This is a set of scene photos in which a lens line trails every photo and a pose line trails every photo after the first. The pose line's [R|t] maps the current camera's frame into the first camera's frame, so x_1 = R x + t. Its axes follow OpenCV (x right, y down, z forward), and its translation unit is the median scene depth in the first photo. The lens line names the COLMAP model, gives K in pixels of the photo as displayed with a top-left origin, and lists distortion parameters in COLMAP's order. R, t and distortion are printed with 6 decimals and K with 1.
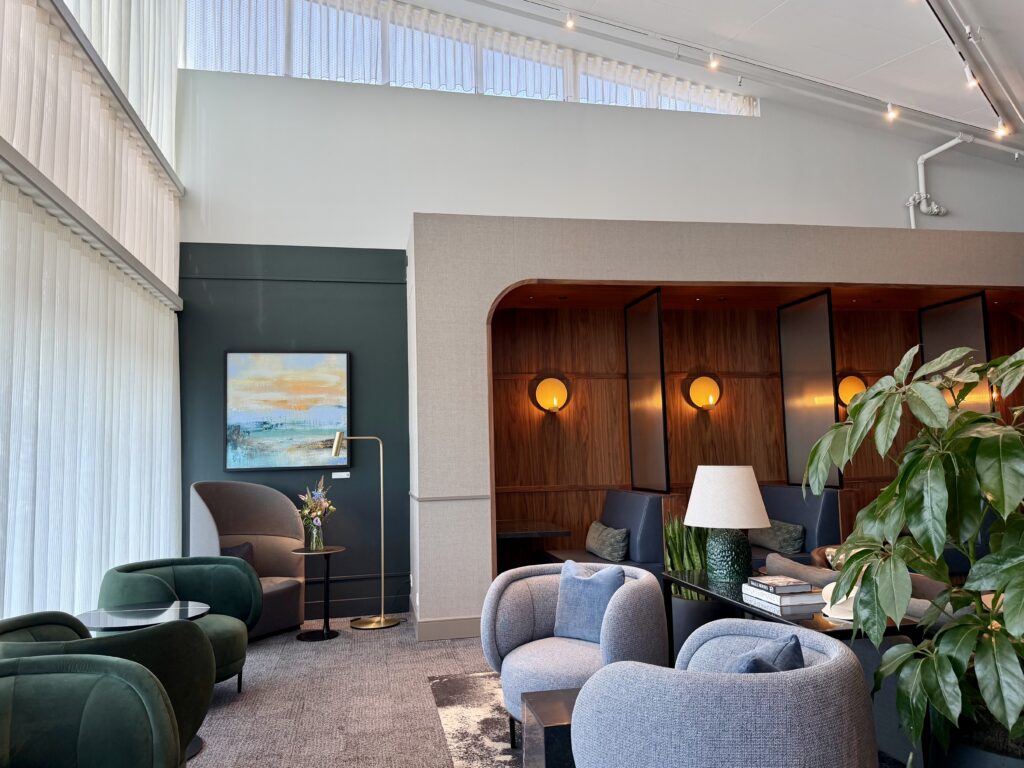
lens RADIAL K [[781.5, 0, 512.0], [0, 781.5, 384.0], [0, 0, 1]] dist [0.121078, -0.235966]
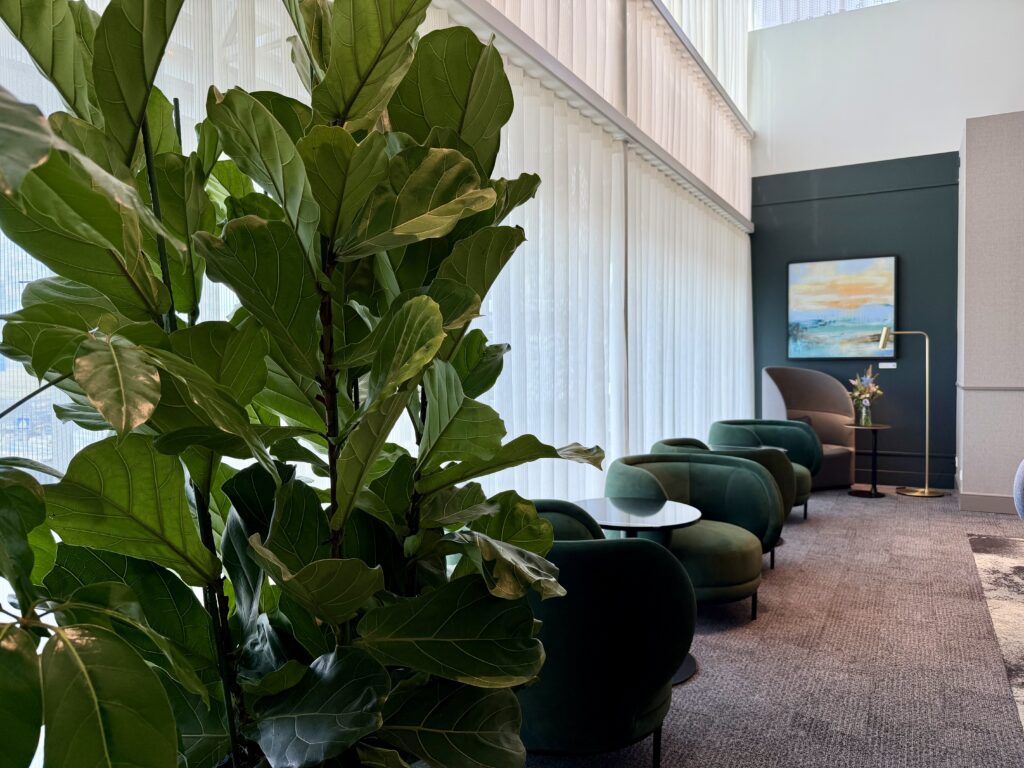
lens RADIAL K [[754.0, 0, 512.0], [0, 754.0, 384.0], [0, 0, 1]] dist [0.004544, -0.000617]
pose [[0.780274, 0.037215, -0.624330, 0.045249], [0.046067, 0.992097, 0.116711, -0.011086], [0.623739, -0.119828, 0.772393, -0.204282]]
